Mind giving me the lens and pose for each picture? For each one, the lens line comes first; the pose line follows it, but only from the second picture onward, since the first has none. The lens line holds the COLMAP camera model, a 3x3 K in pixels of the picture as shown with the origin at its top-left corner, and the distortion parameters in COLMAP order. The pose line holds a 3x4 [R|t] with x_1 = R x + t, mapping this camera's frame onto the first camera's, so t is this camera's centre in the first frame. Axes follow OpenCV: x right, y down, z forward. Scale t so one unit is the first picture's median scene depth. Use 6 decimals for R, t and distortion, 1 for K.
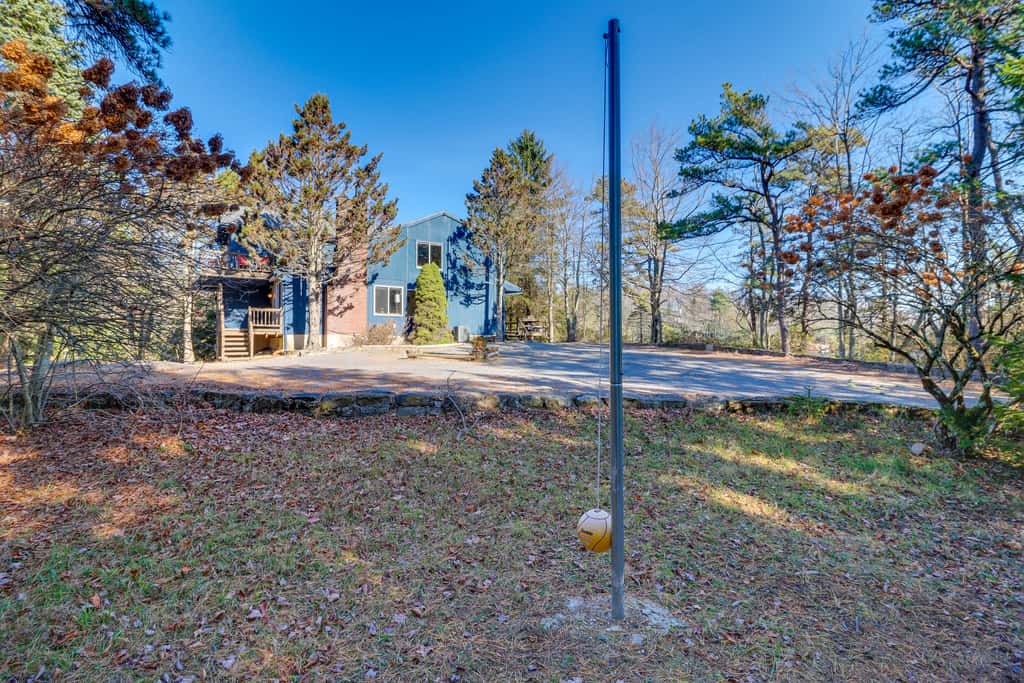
lens RADIAL K [[474.7, 0, 510.4], [0, 474.7, 340.6], [0, 0, 1]] dist [-0.025040, 0.000037]
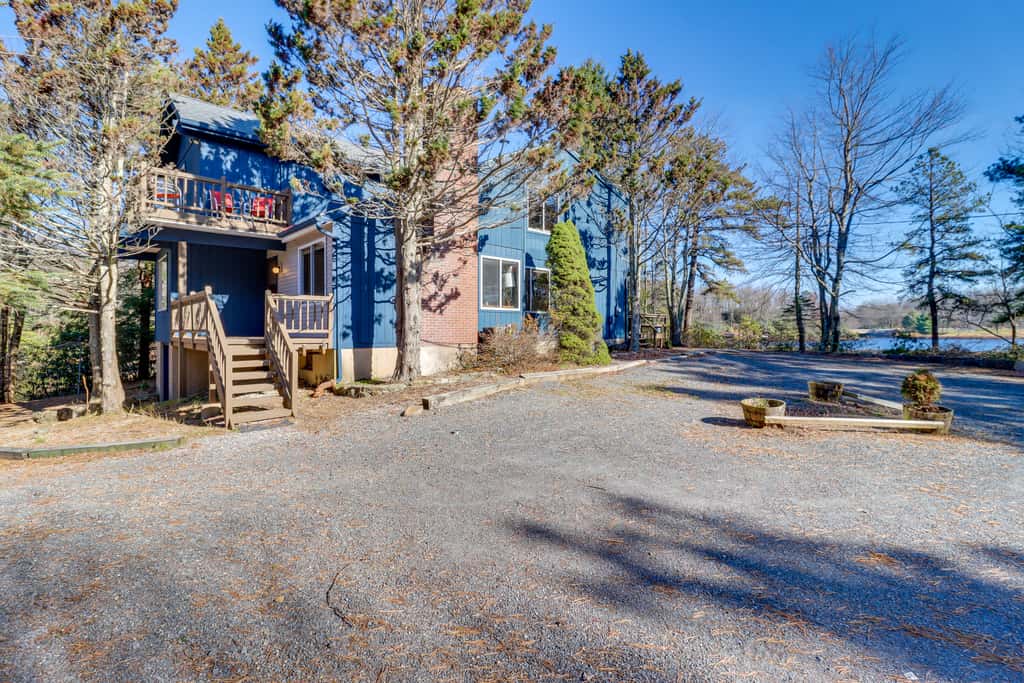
lens RADIAL K [[474.7, 0, 510.7], [0, 474.7, 339.7], [0, 0, 1]] dist [-0.025040, 0.000037]
pose [[0.989982, 0.006527, 0.141040, -0.324148], [-0.011241, 0.999404, 0.032651, -0.035347], [-0.140743, -0.033910, 0.989465, 0.429128]]
